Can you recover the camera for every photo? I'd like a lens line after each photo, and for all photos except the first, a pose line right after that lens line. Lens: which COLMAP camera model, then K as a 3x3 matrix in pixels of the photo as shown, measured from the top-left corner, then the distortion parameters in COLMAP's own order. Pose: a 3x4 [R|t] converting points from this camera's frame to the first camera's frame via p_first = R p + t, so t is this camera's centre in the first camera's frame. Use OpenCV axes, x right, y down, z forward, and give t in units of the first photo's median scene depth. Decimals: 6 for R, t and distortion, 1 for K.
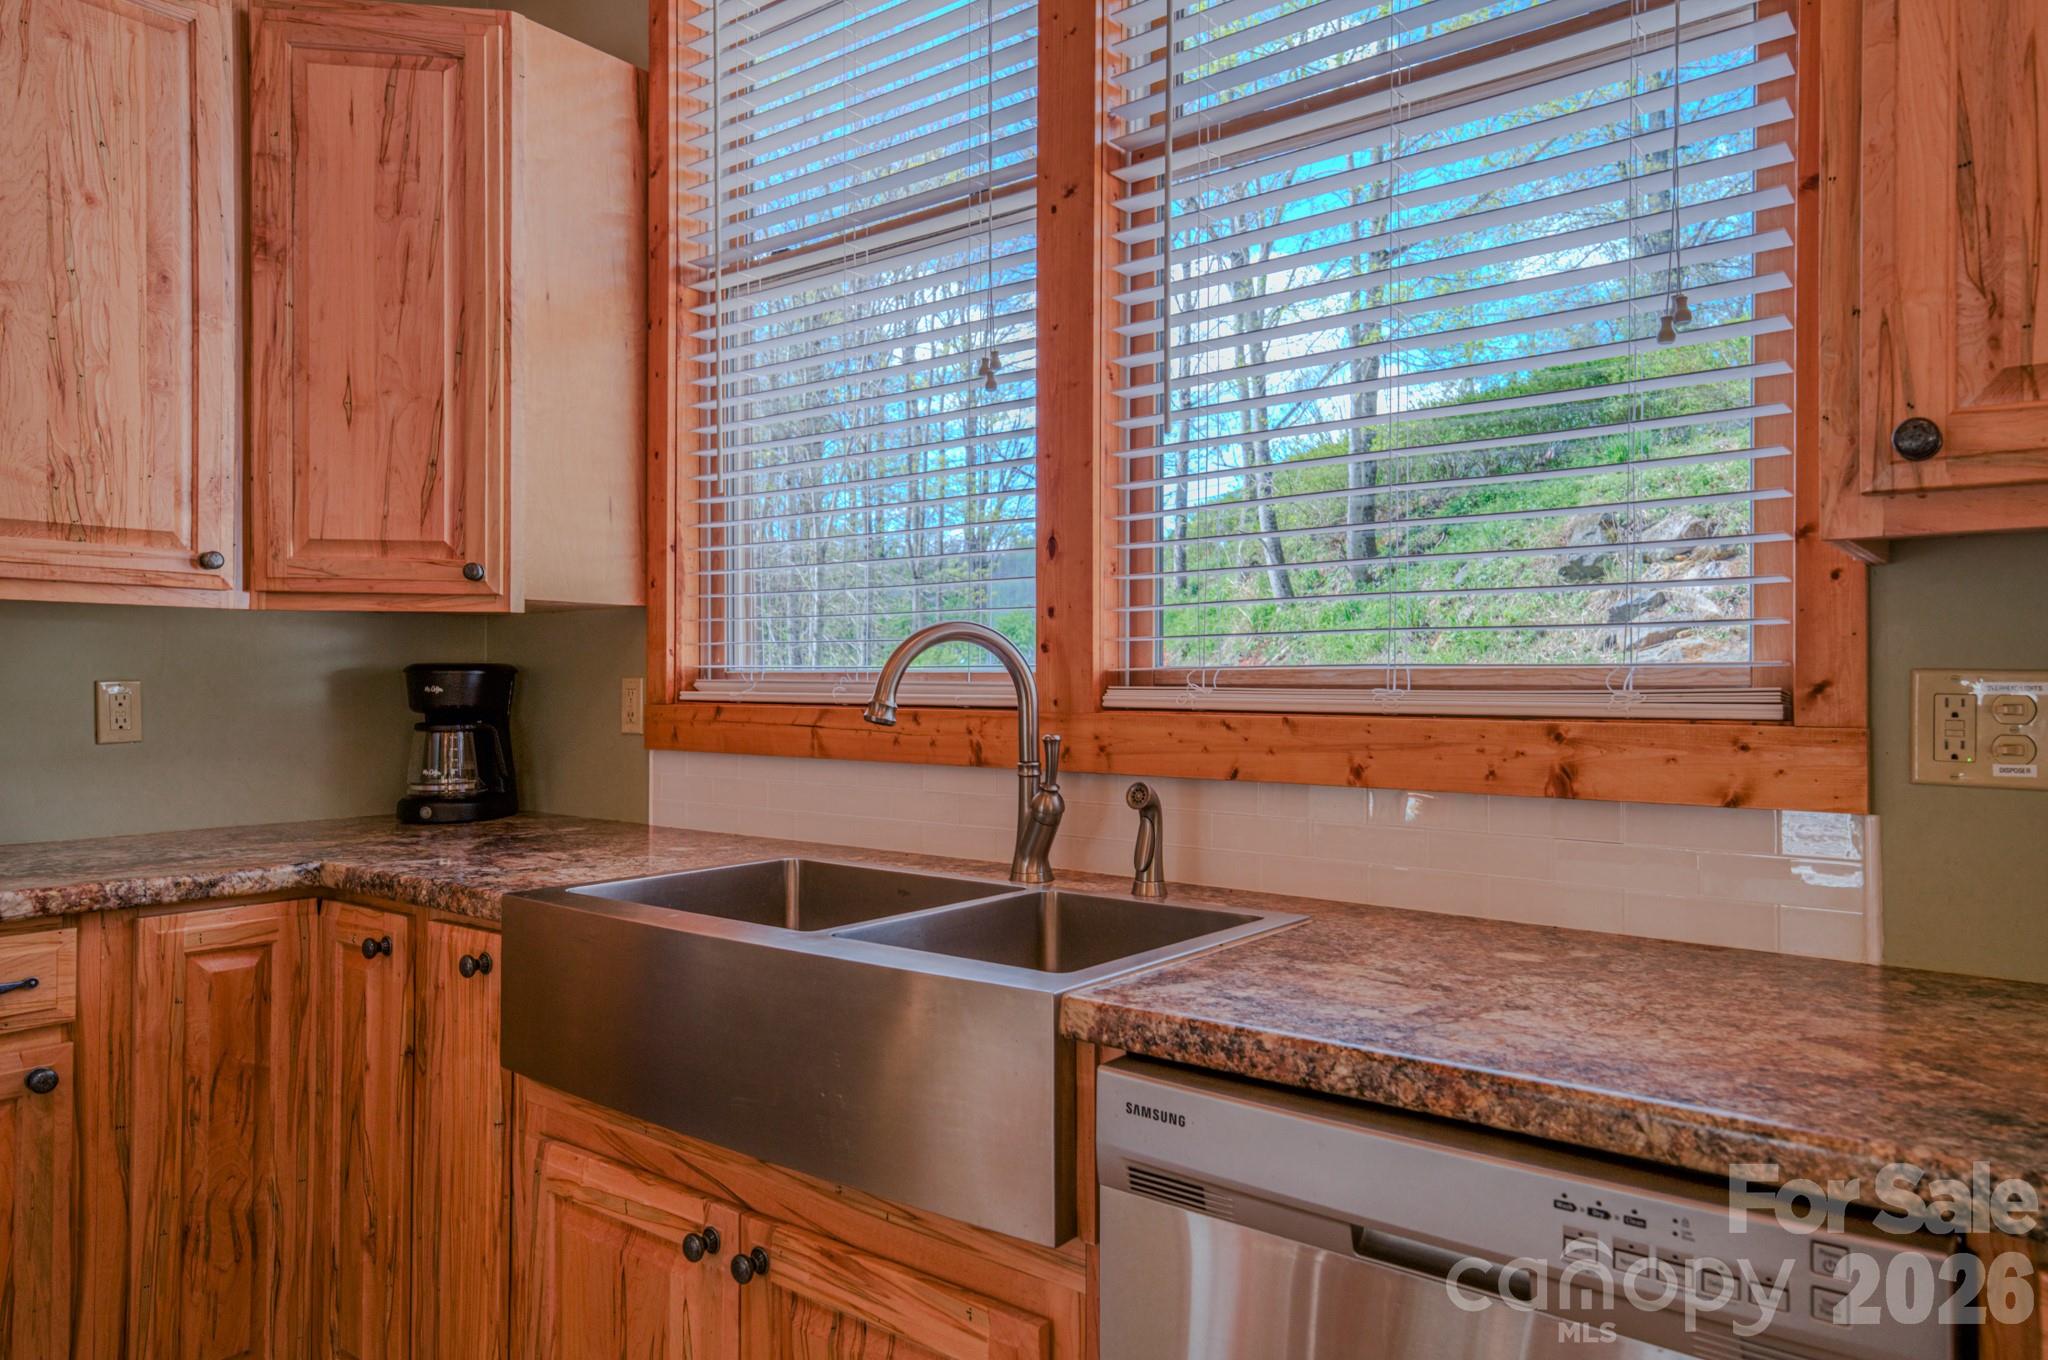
lens RADIAL K [[1347.4, 0, 1023.6], [0, 1347.4, 672.6], [0, 0, 1]] dist [0.027296, -0.000256]
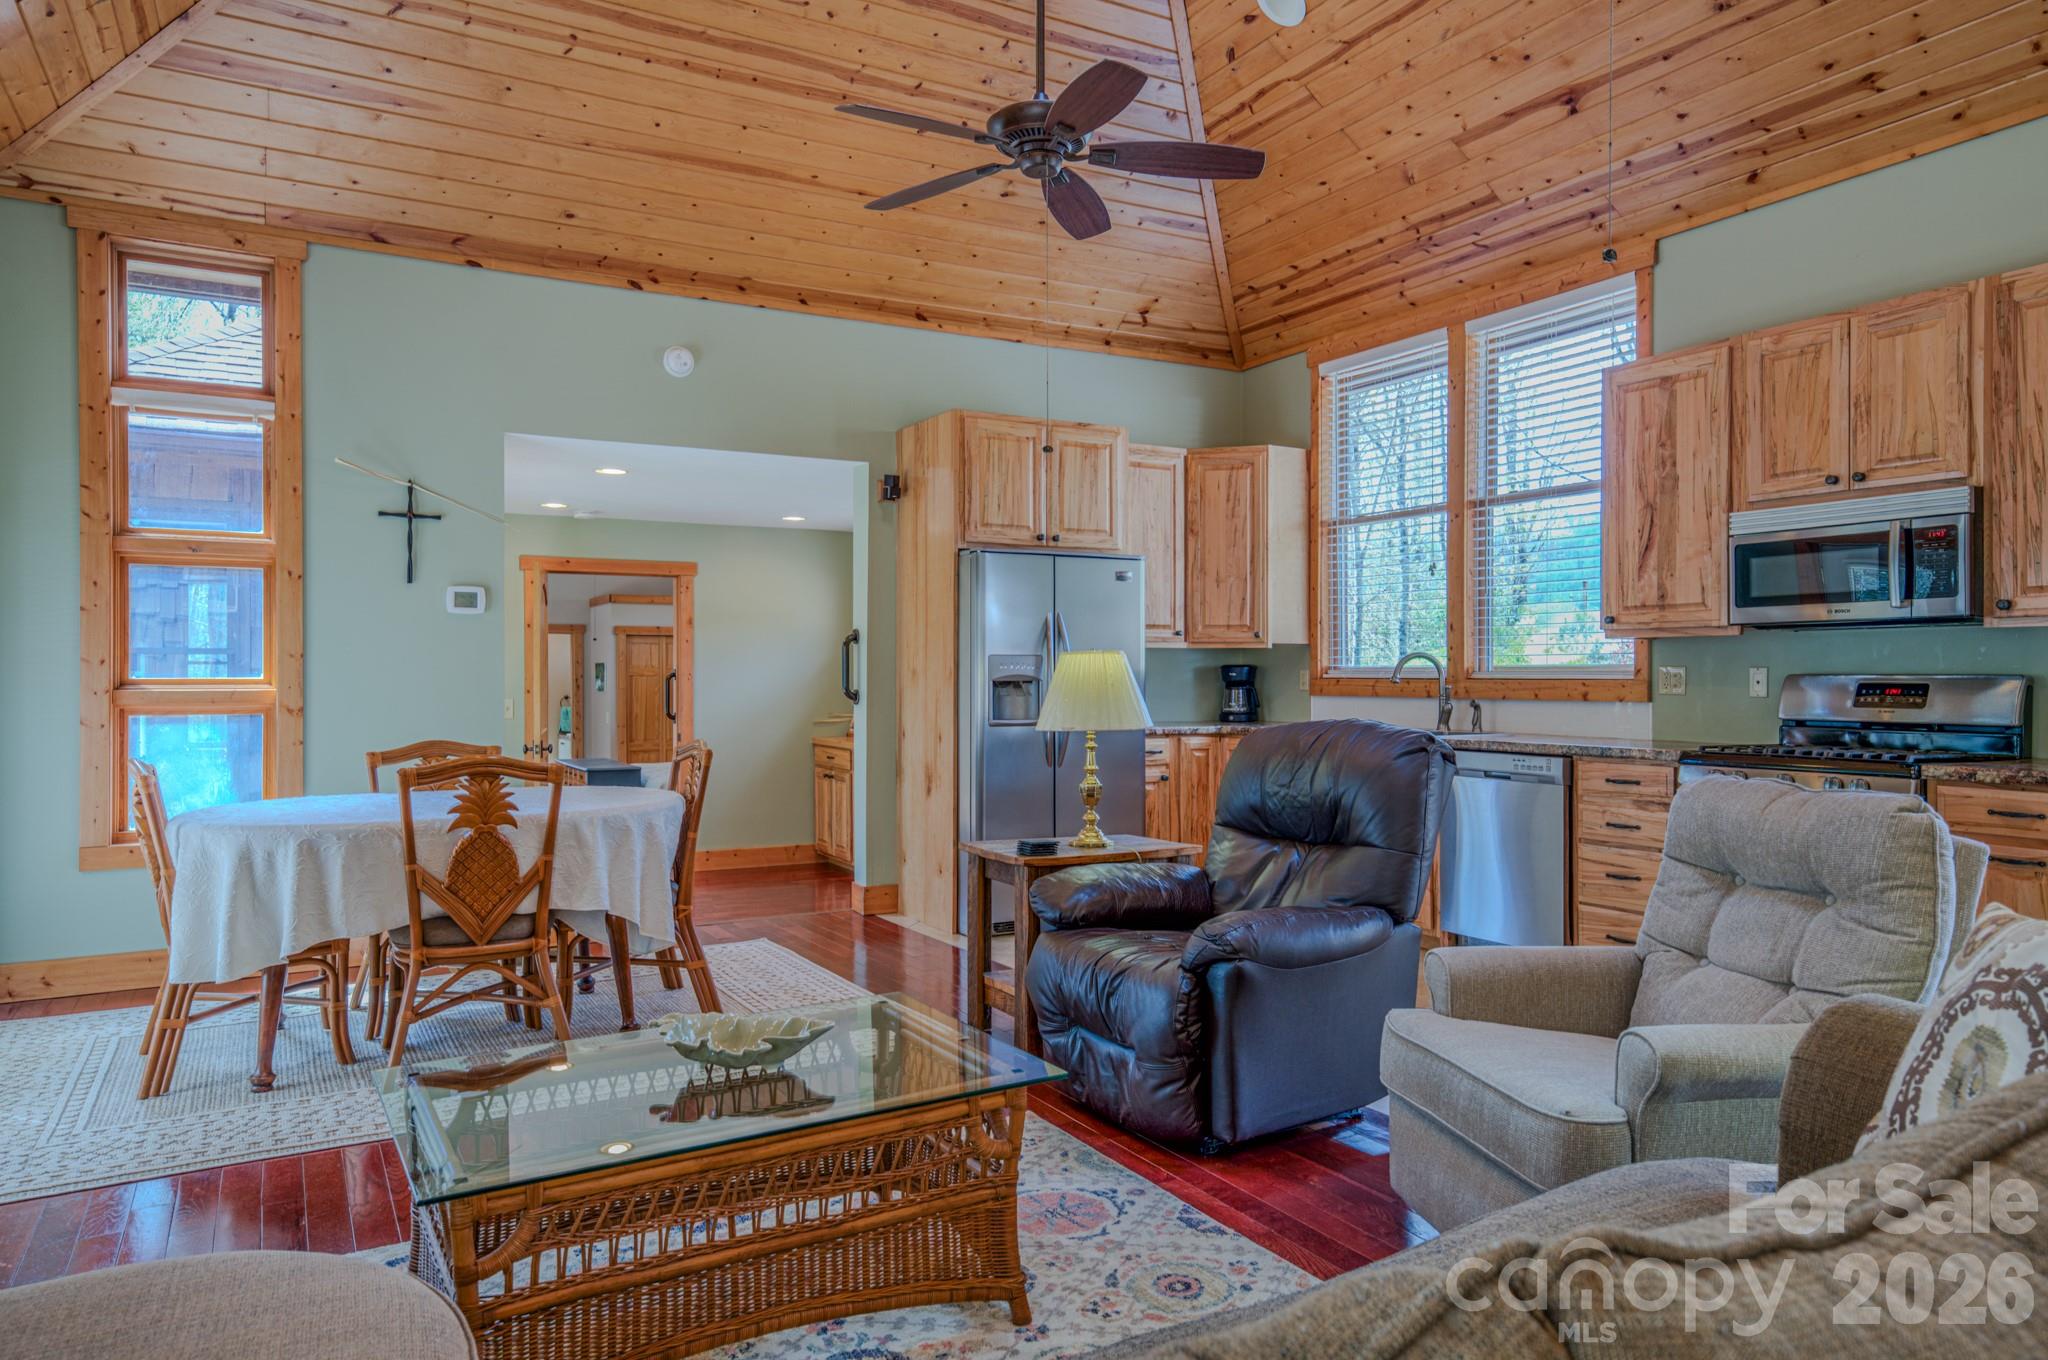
lens RADIAL K [[1347.4, 0, 1023.6], [0, 1347.4, 672.6], [0, 0, 1]] dist [0.027296, -0.000256]
pose [[0.924867, -0.002899, -0.380280, 0.256618], [0.004894, 0.999979, 0.004280, -0.005462], [0.380259, -0.005820, 0.924862, -1.996785]]
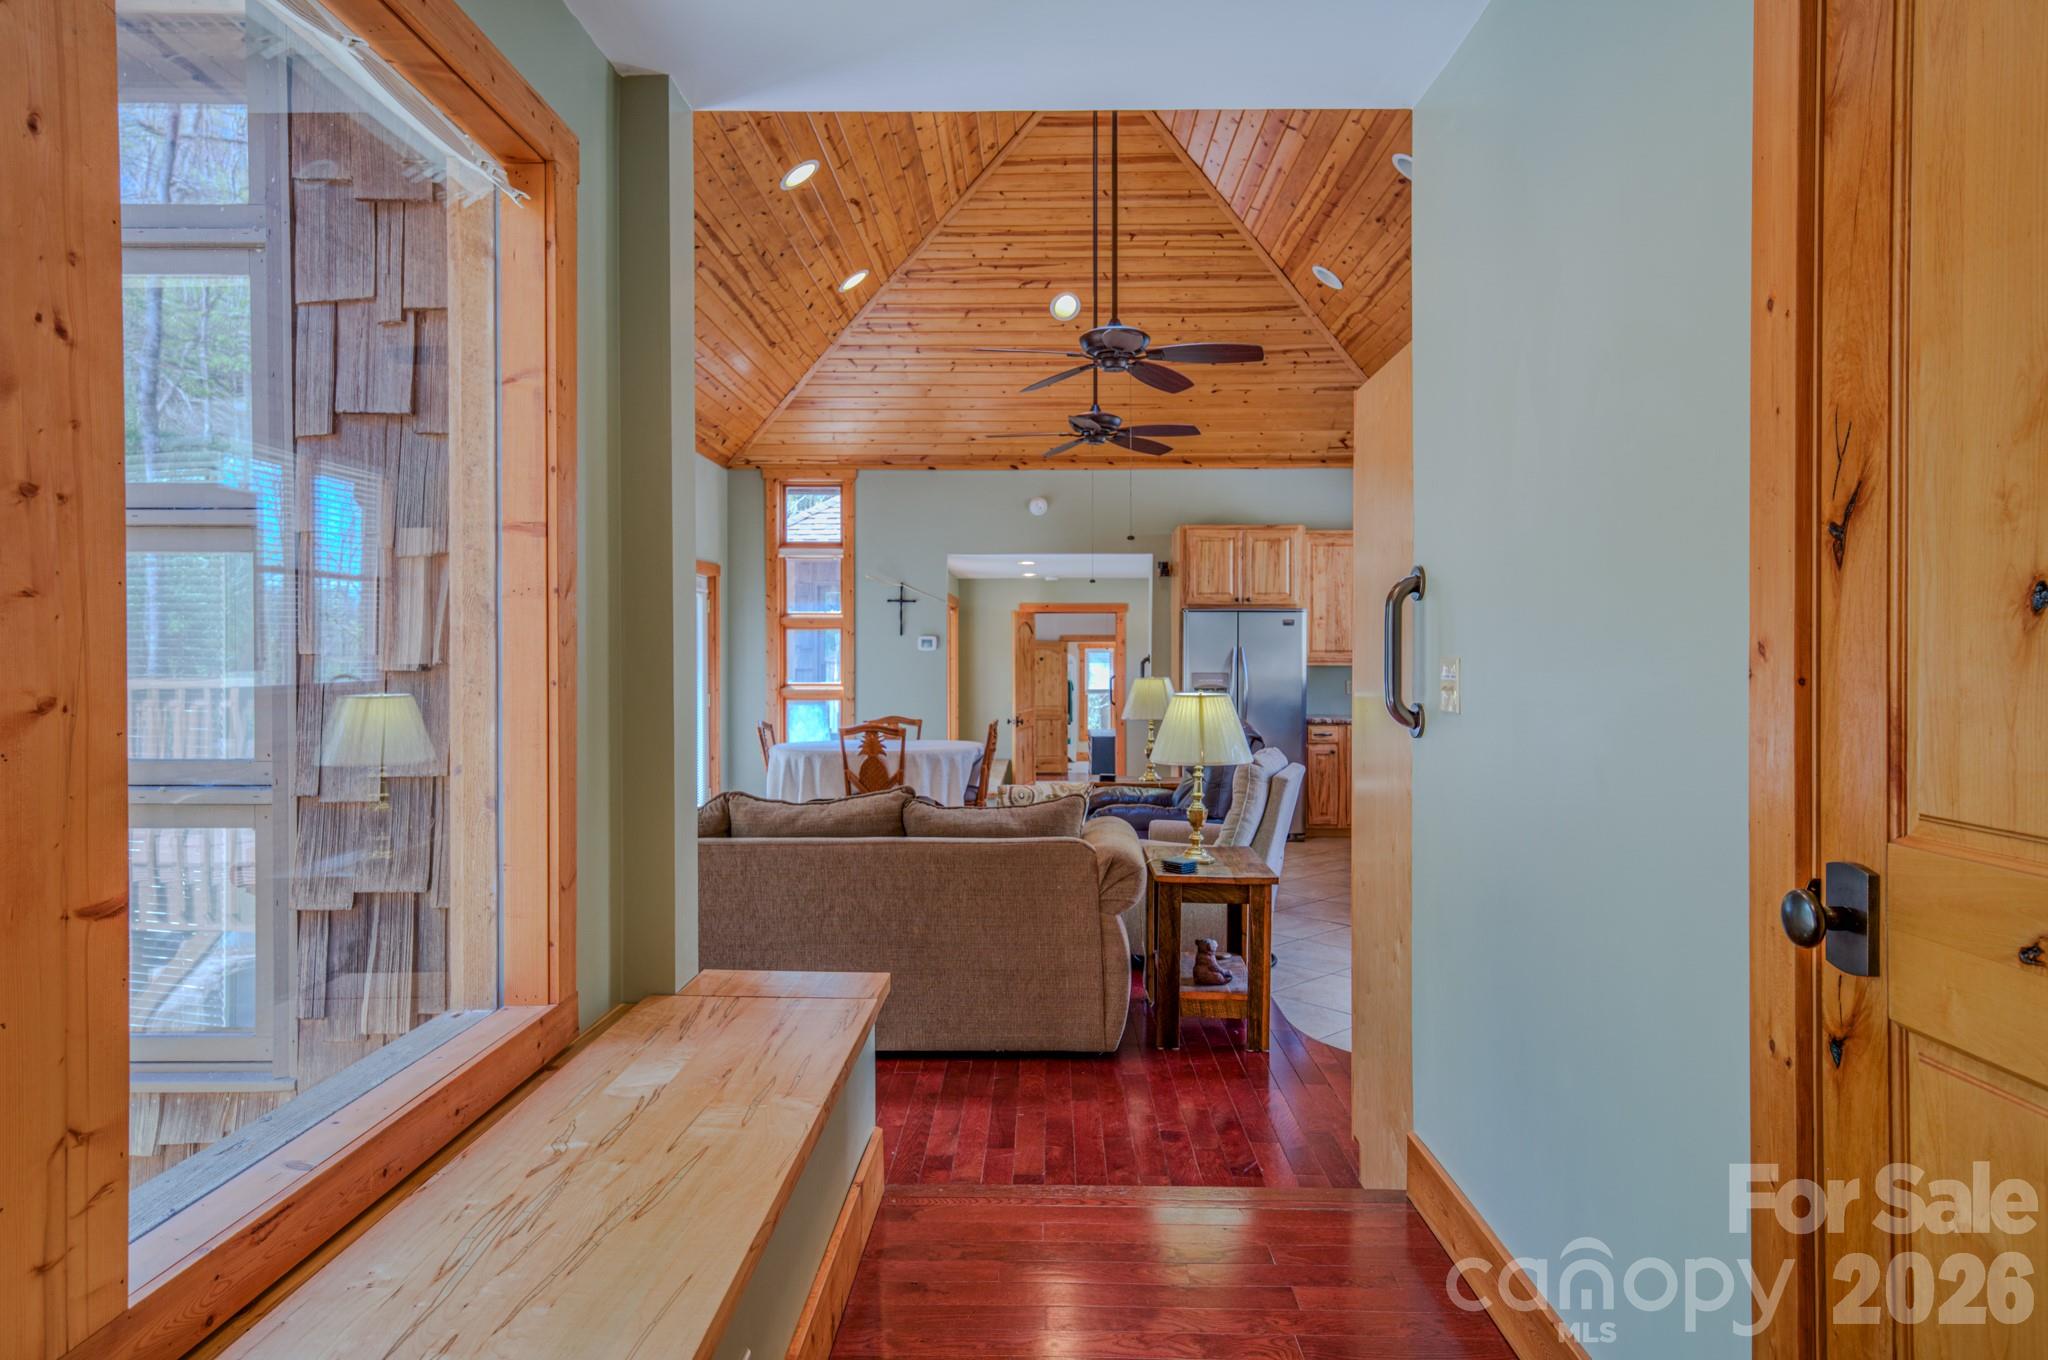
lens RADIAL K [[1256.1, 0, 1024.0], [0, 1256.1, 680.0], [0, 0, 1]] dist [0.000488, -0.000006]
pose [[0.605991, 0.014037, -0.795348, 2.093926], [0.005691, 0.999742, 0.021980, -0.097501], [0.795451, -0.017846, 0.605755, -2.509864]]
